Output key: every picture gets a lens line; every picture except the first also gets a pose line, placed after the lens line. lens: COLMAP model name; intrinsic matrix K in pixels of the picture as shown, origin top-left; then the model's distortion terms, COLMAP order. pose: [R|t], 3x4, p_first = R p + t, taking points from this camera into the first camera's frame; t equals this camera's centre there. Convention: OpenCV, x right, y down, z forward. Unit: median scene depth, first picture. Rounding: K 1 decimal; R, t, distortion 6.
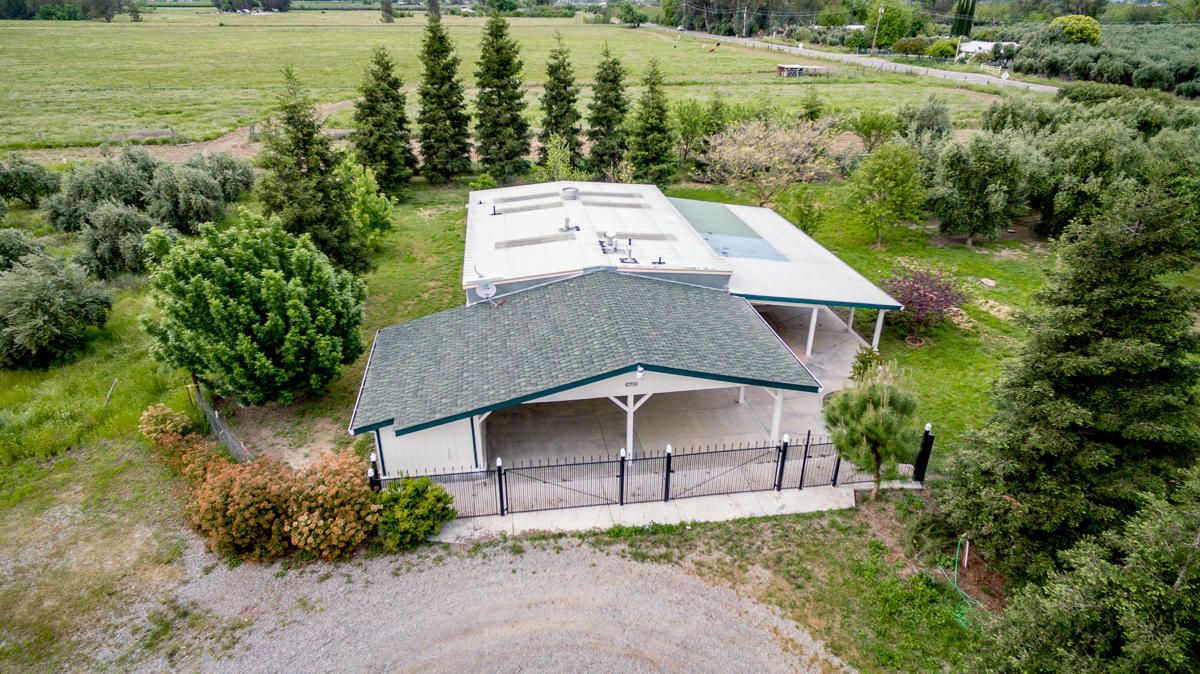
lens RADIAL K [[672.3, 0, 592.6], [0, 672.3, 326.4], [0, 0, 1]] dist [0.001491, 0.000038]
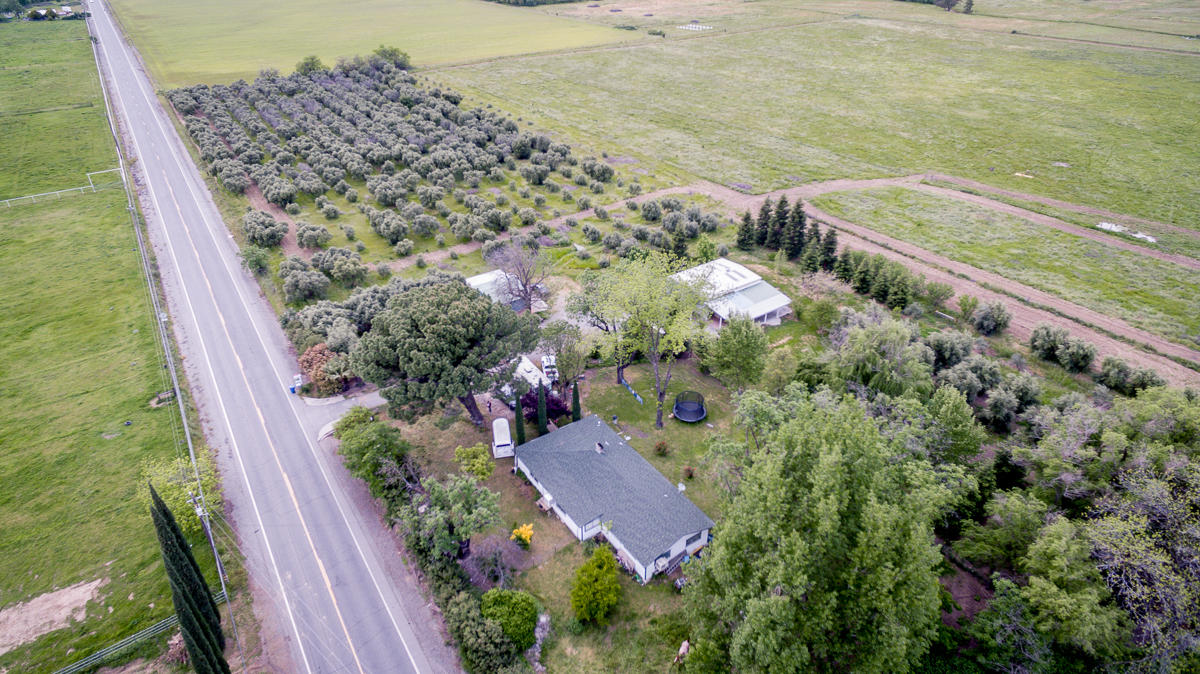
lens RADIAL K [[666.9, 0, 596.1], [0, 666.9, 339.2], [0, 0, 1]] dist [0.008040, 0.001676]
pose [[0.448007, 0.475831, -0.756885, 4.187567], [-0.384761, 0.866804, 0.317191, -1.216237], [0.807000, 0.149116, 0.571415, -2.581304]]
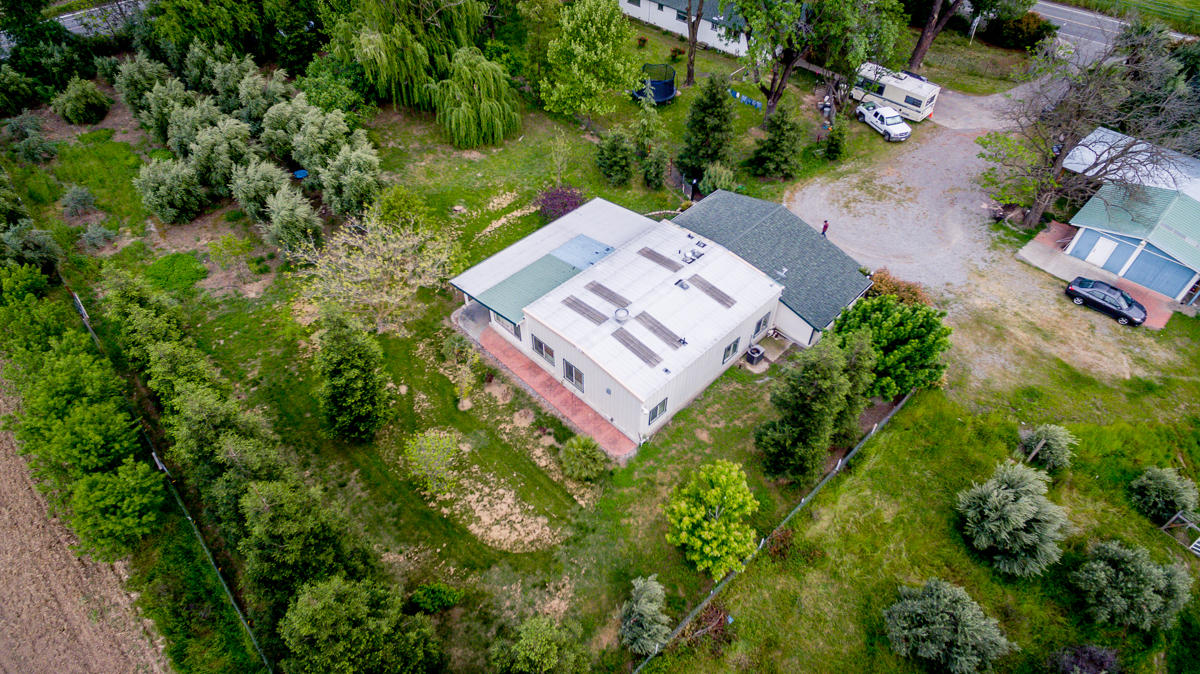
lens RADIAL K [[669.3, 0, 594.7], [0, 669.3, 338.4], [0, 0, 1]] dist [0.002649, 0.001589]
pose [[-0.592411, -0.574095, 0.565211, -1.150455], [0.354239, 0.444492, 0.822764, -1.928277], [-0.723577, 0.687635, -0.059956, 1.861220]]
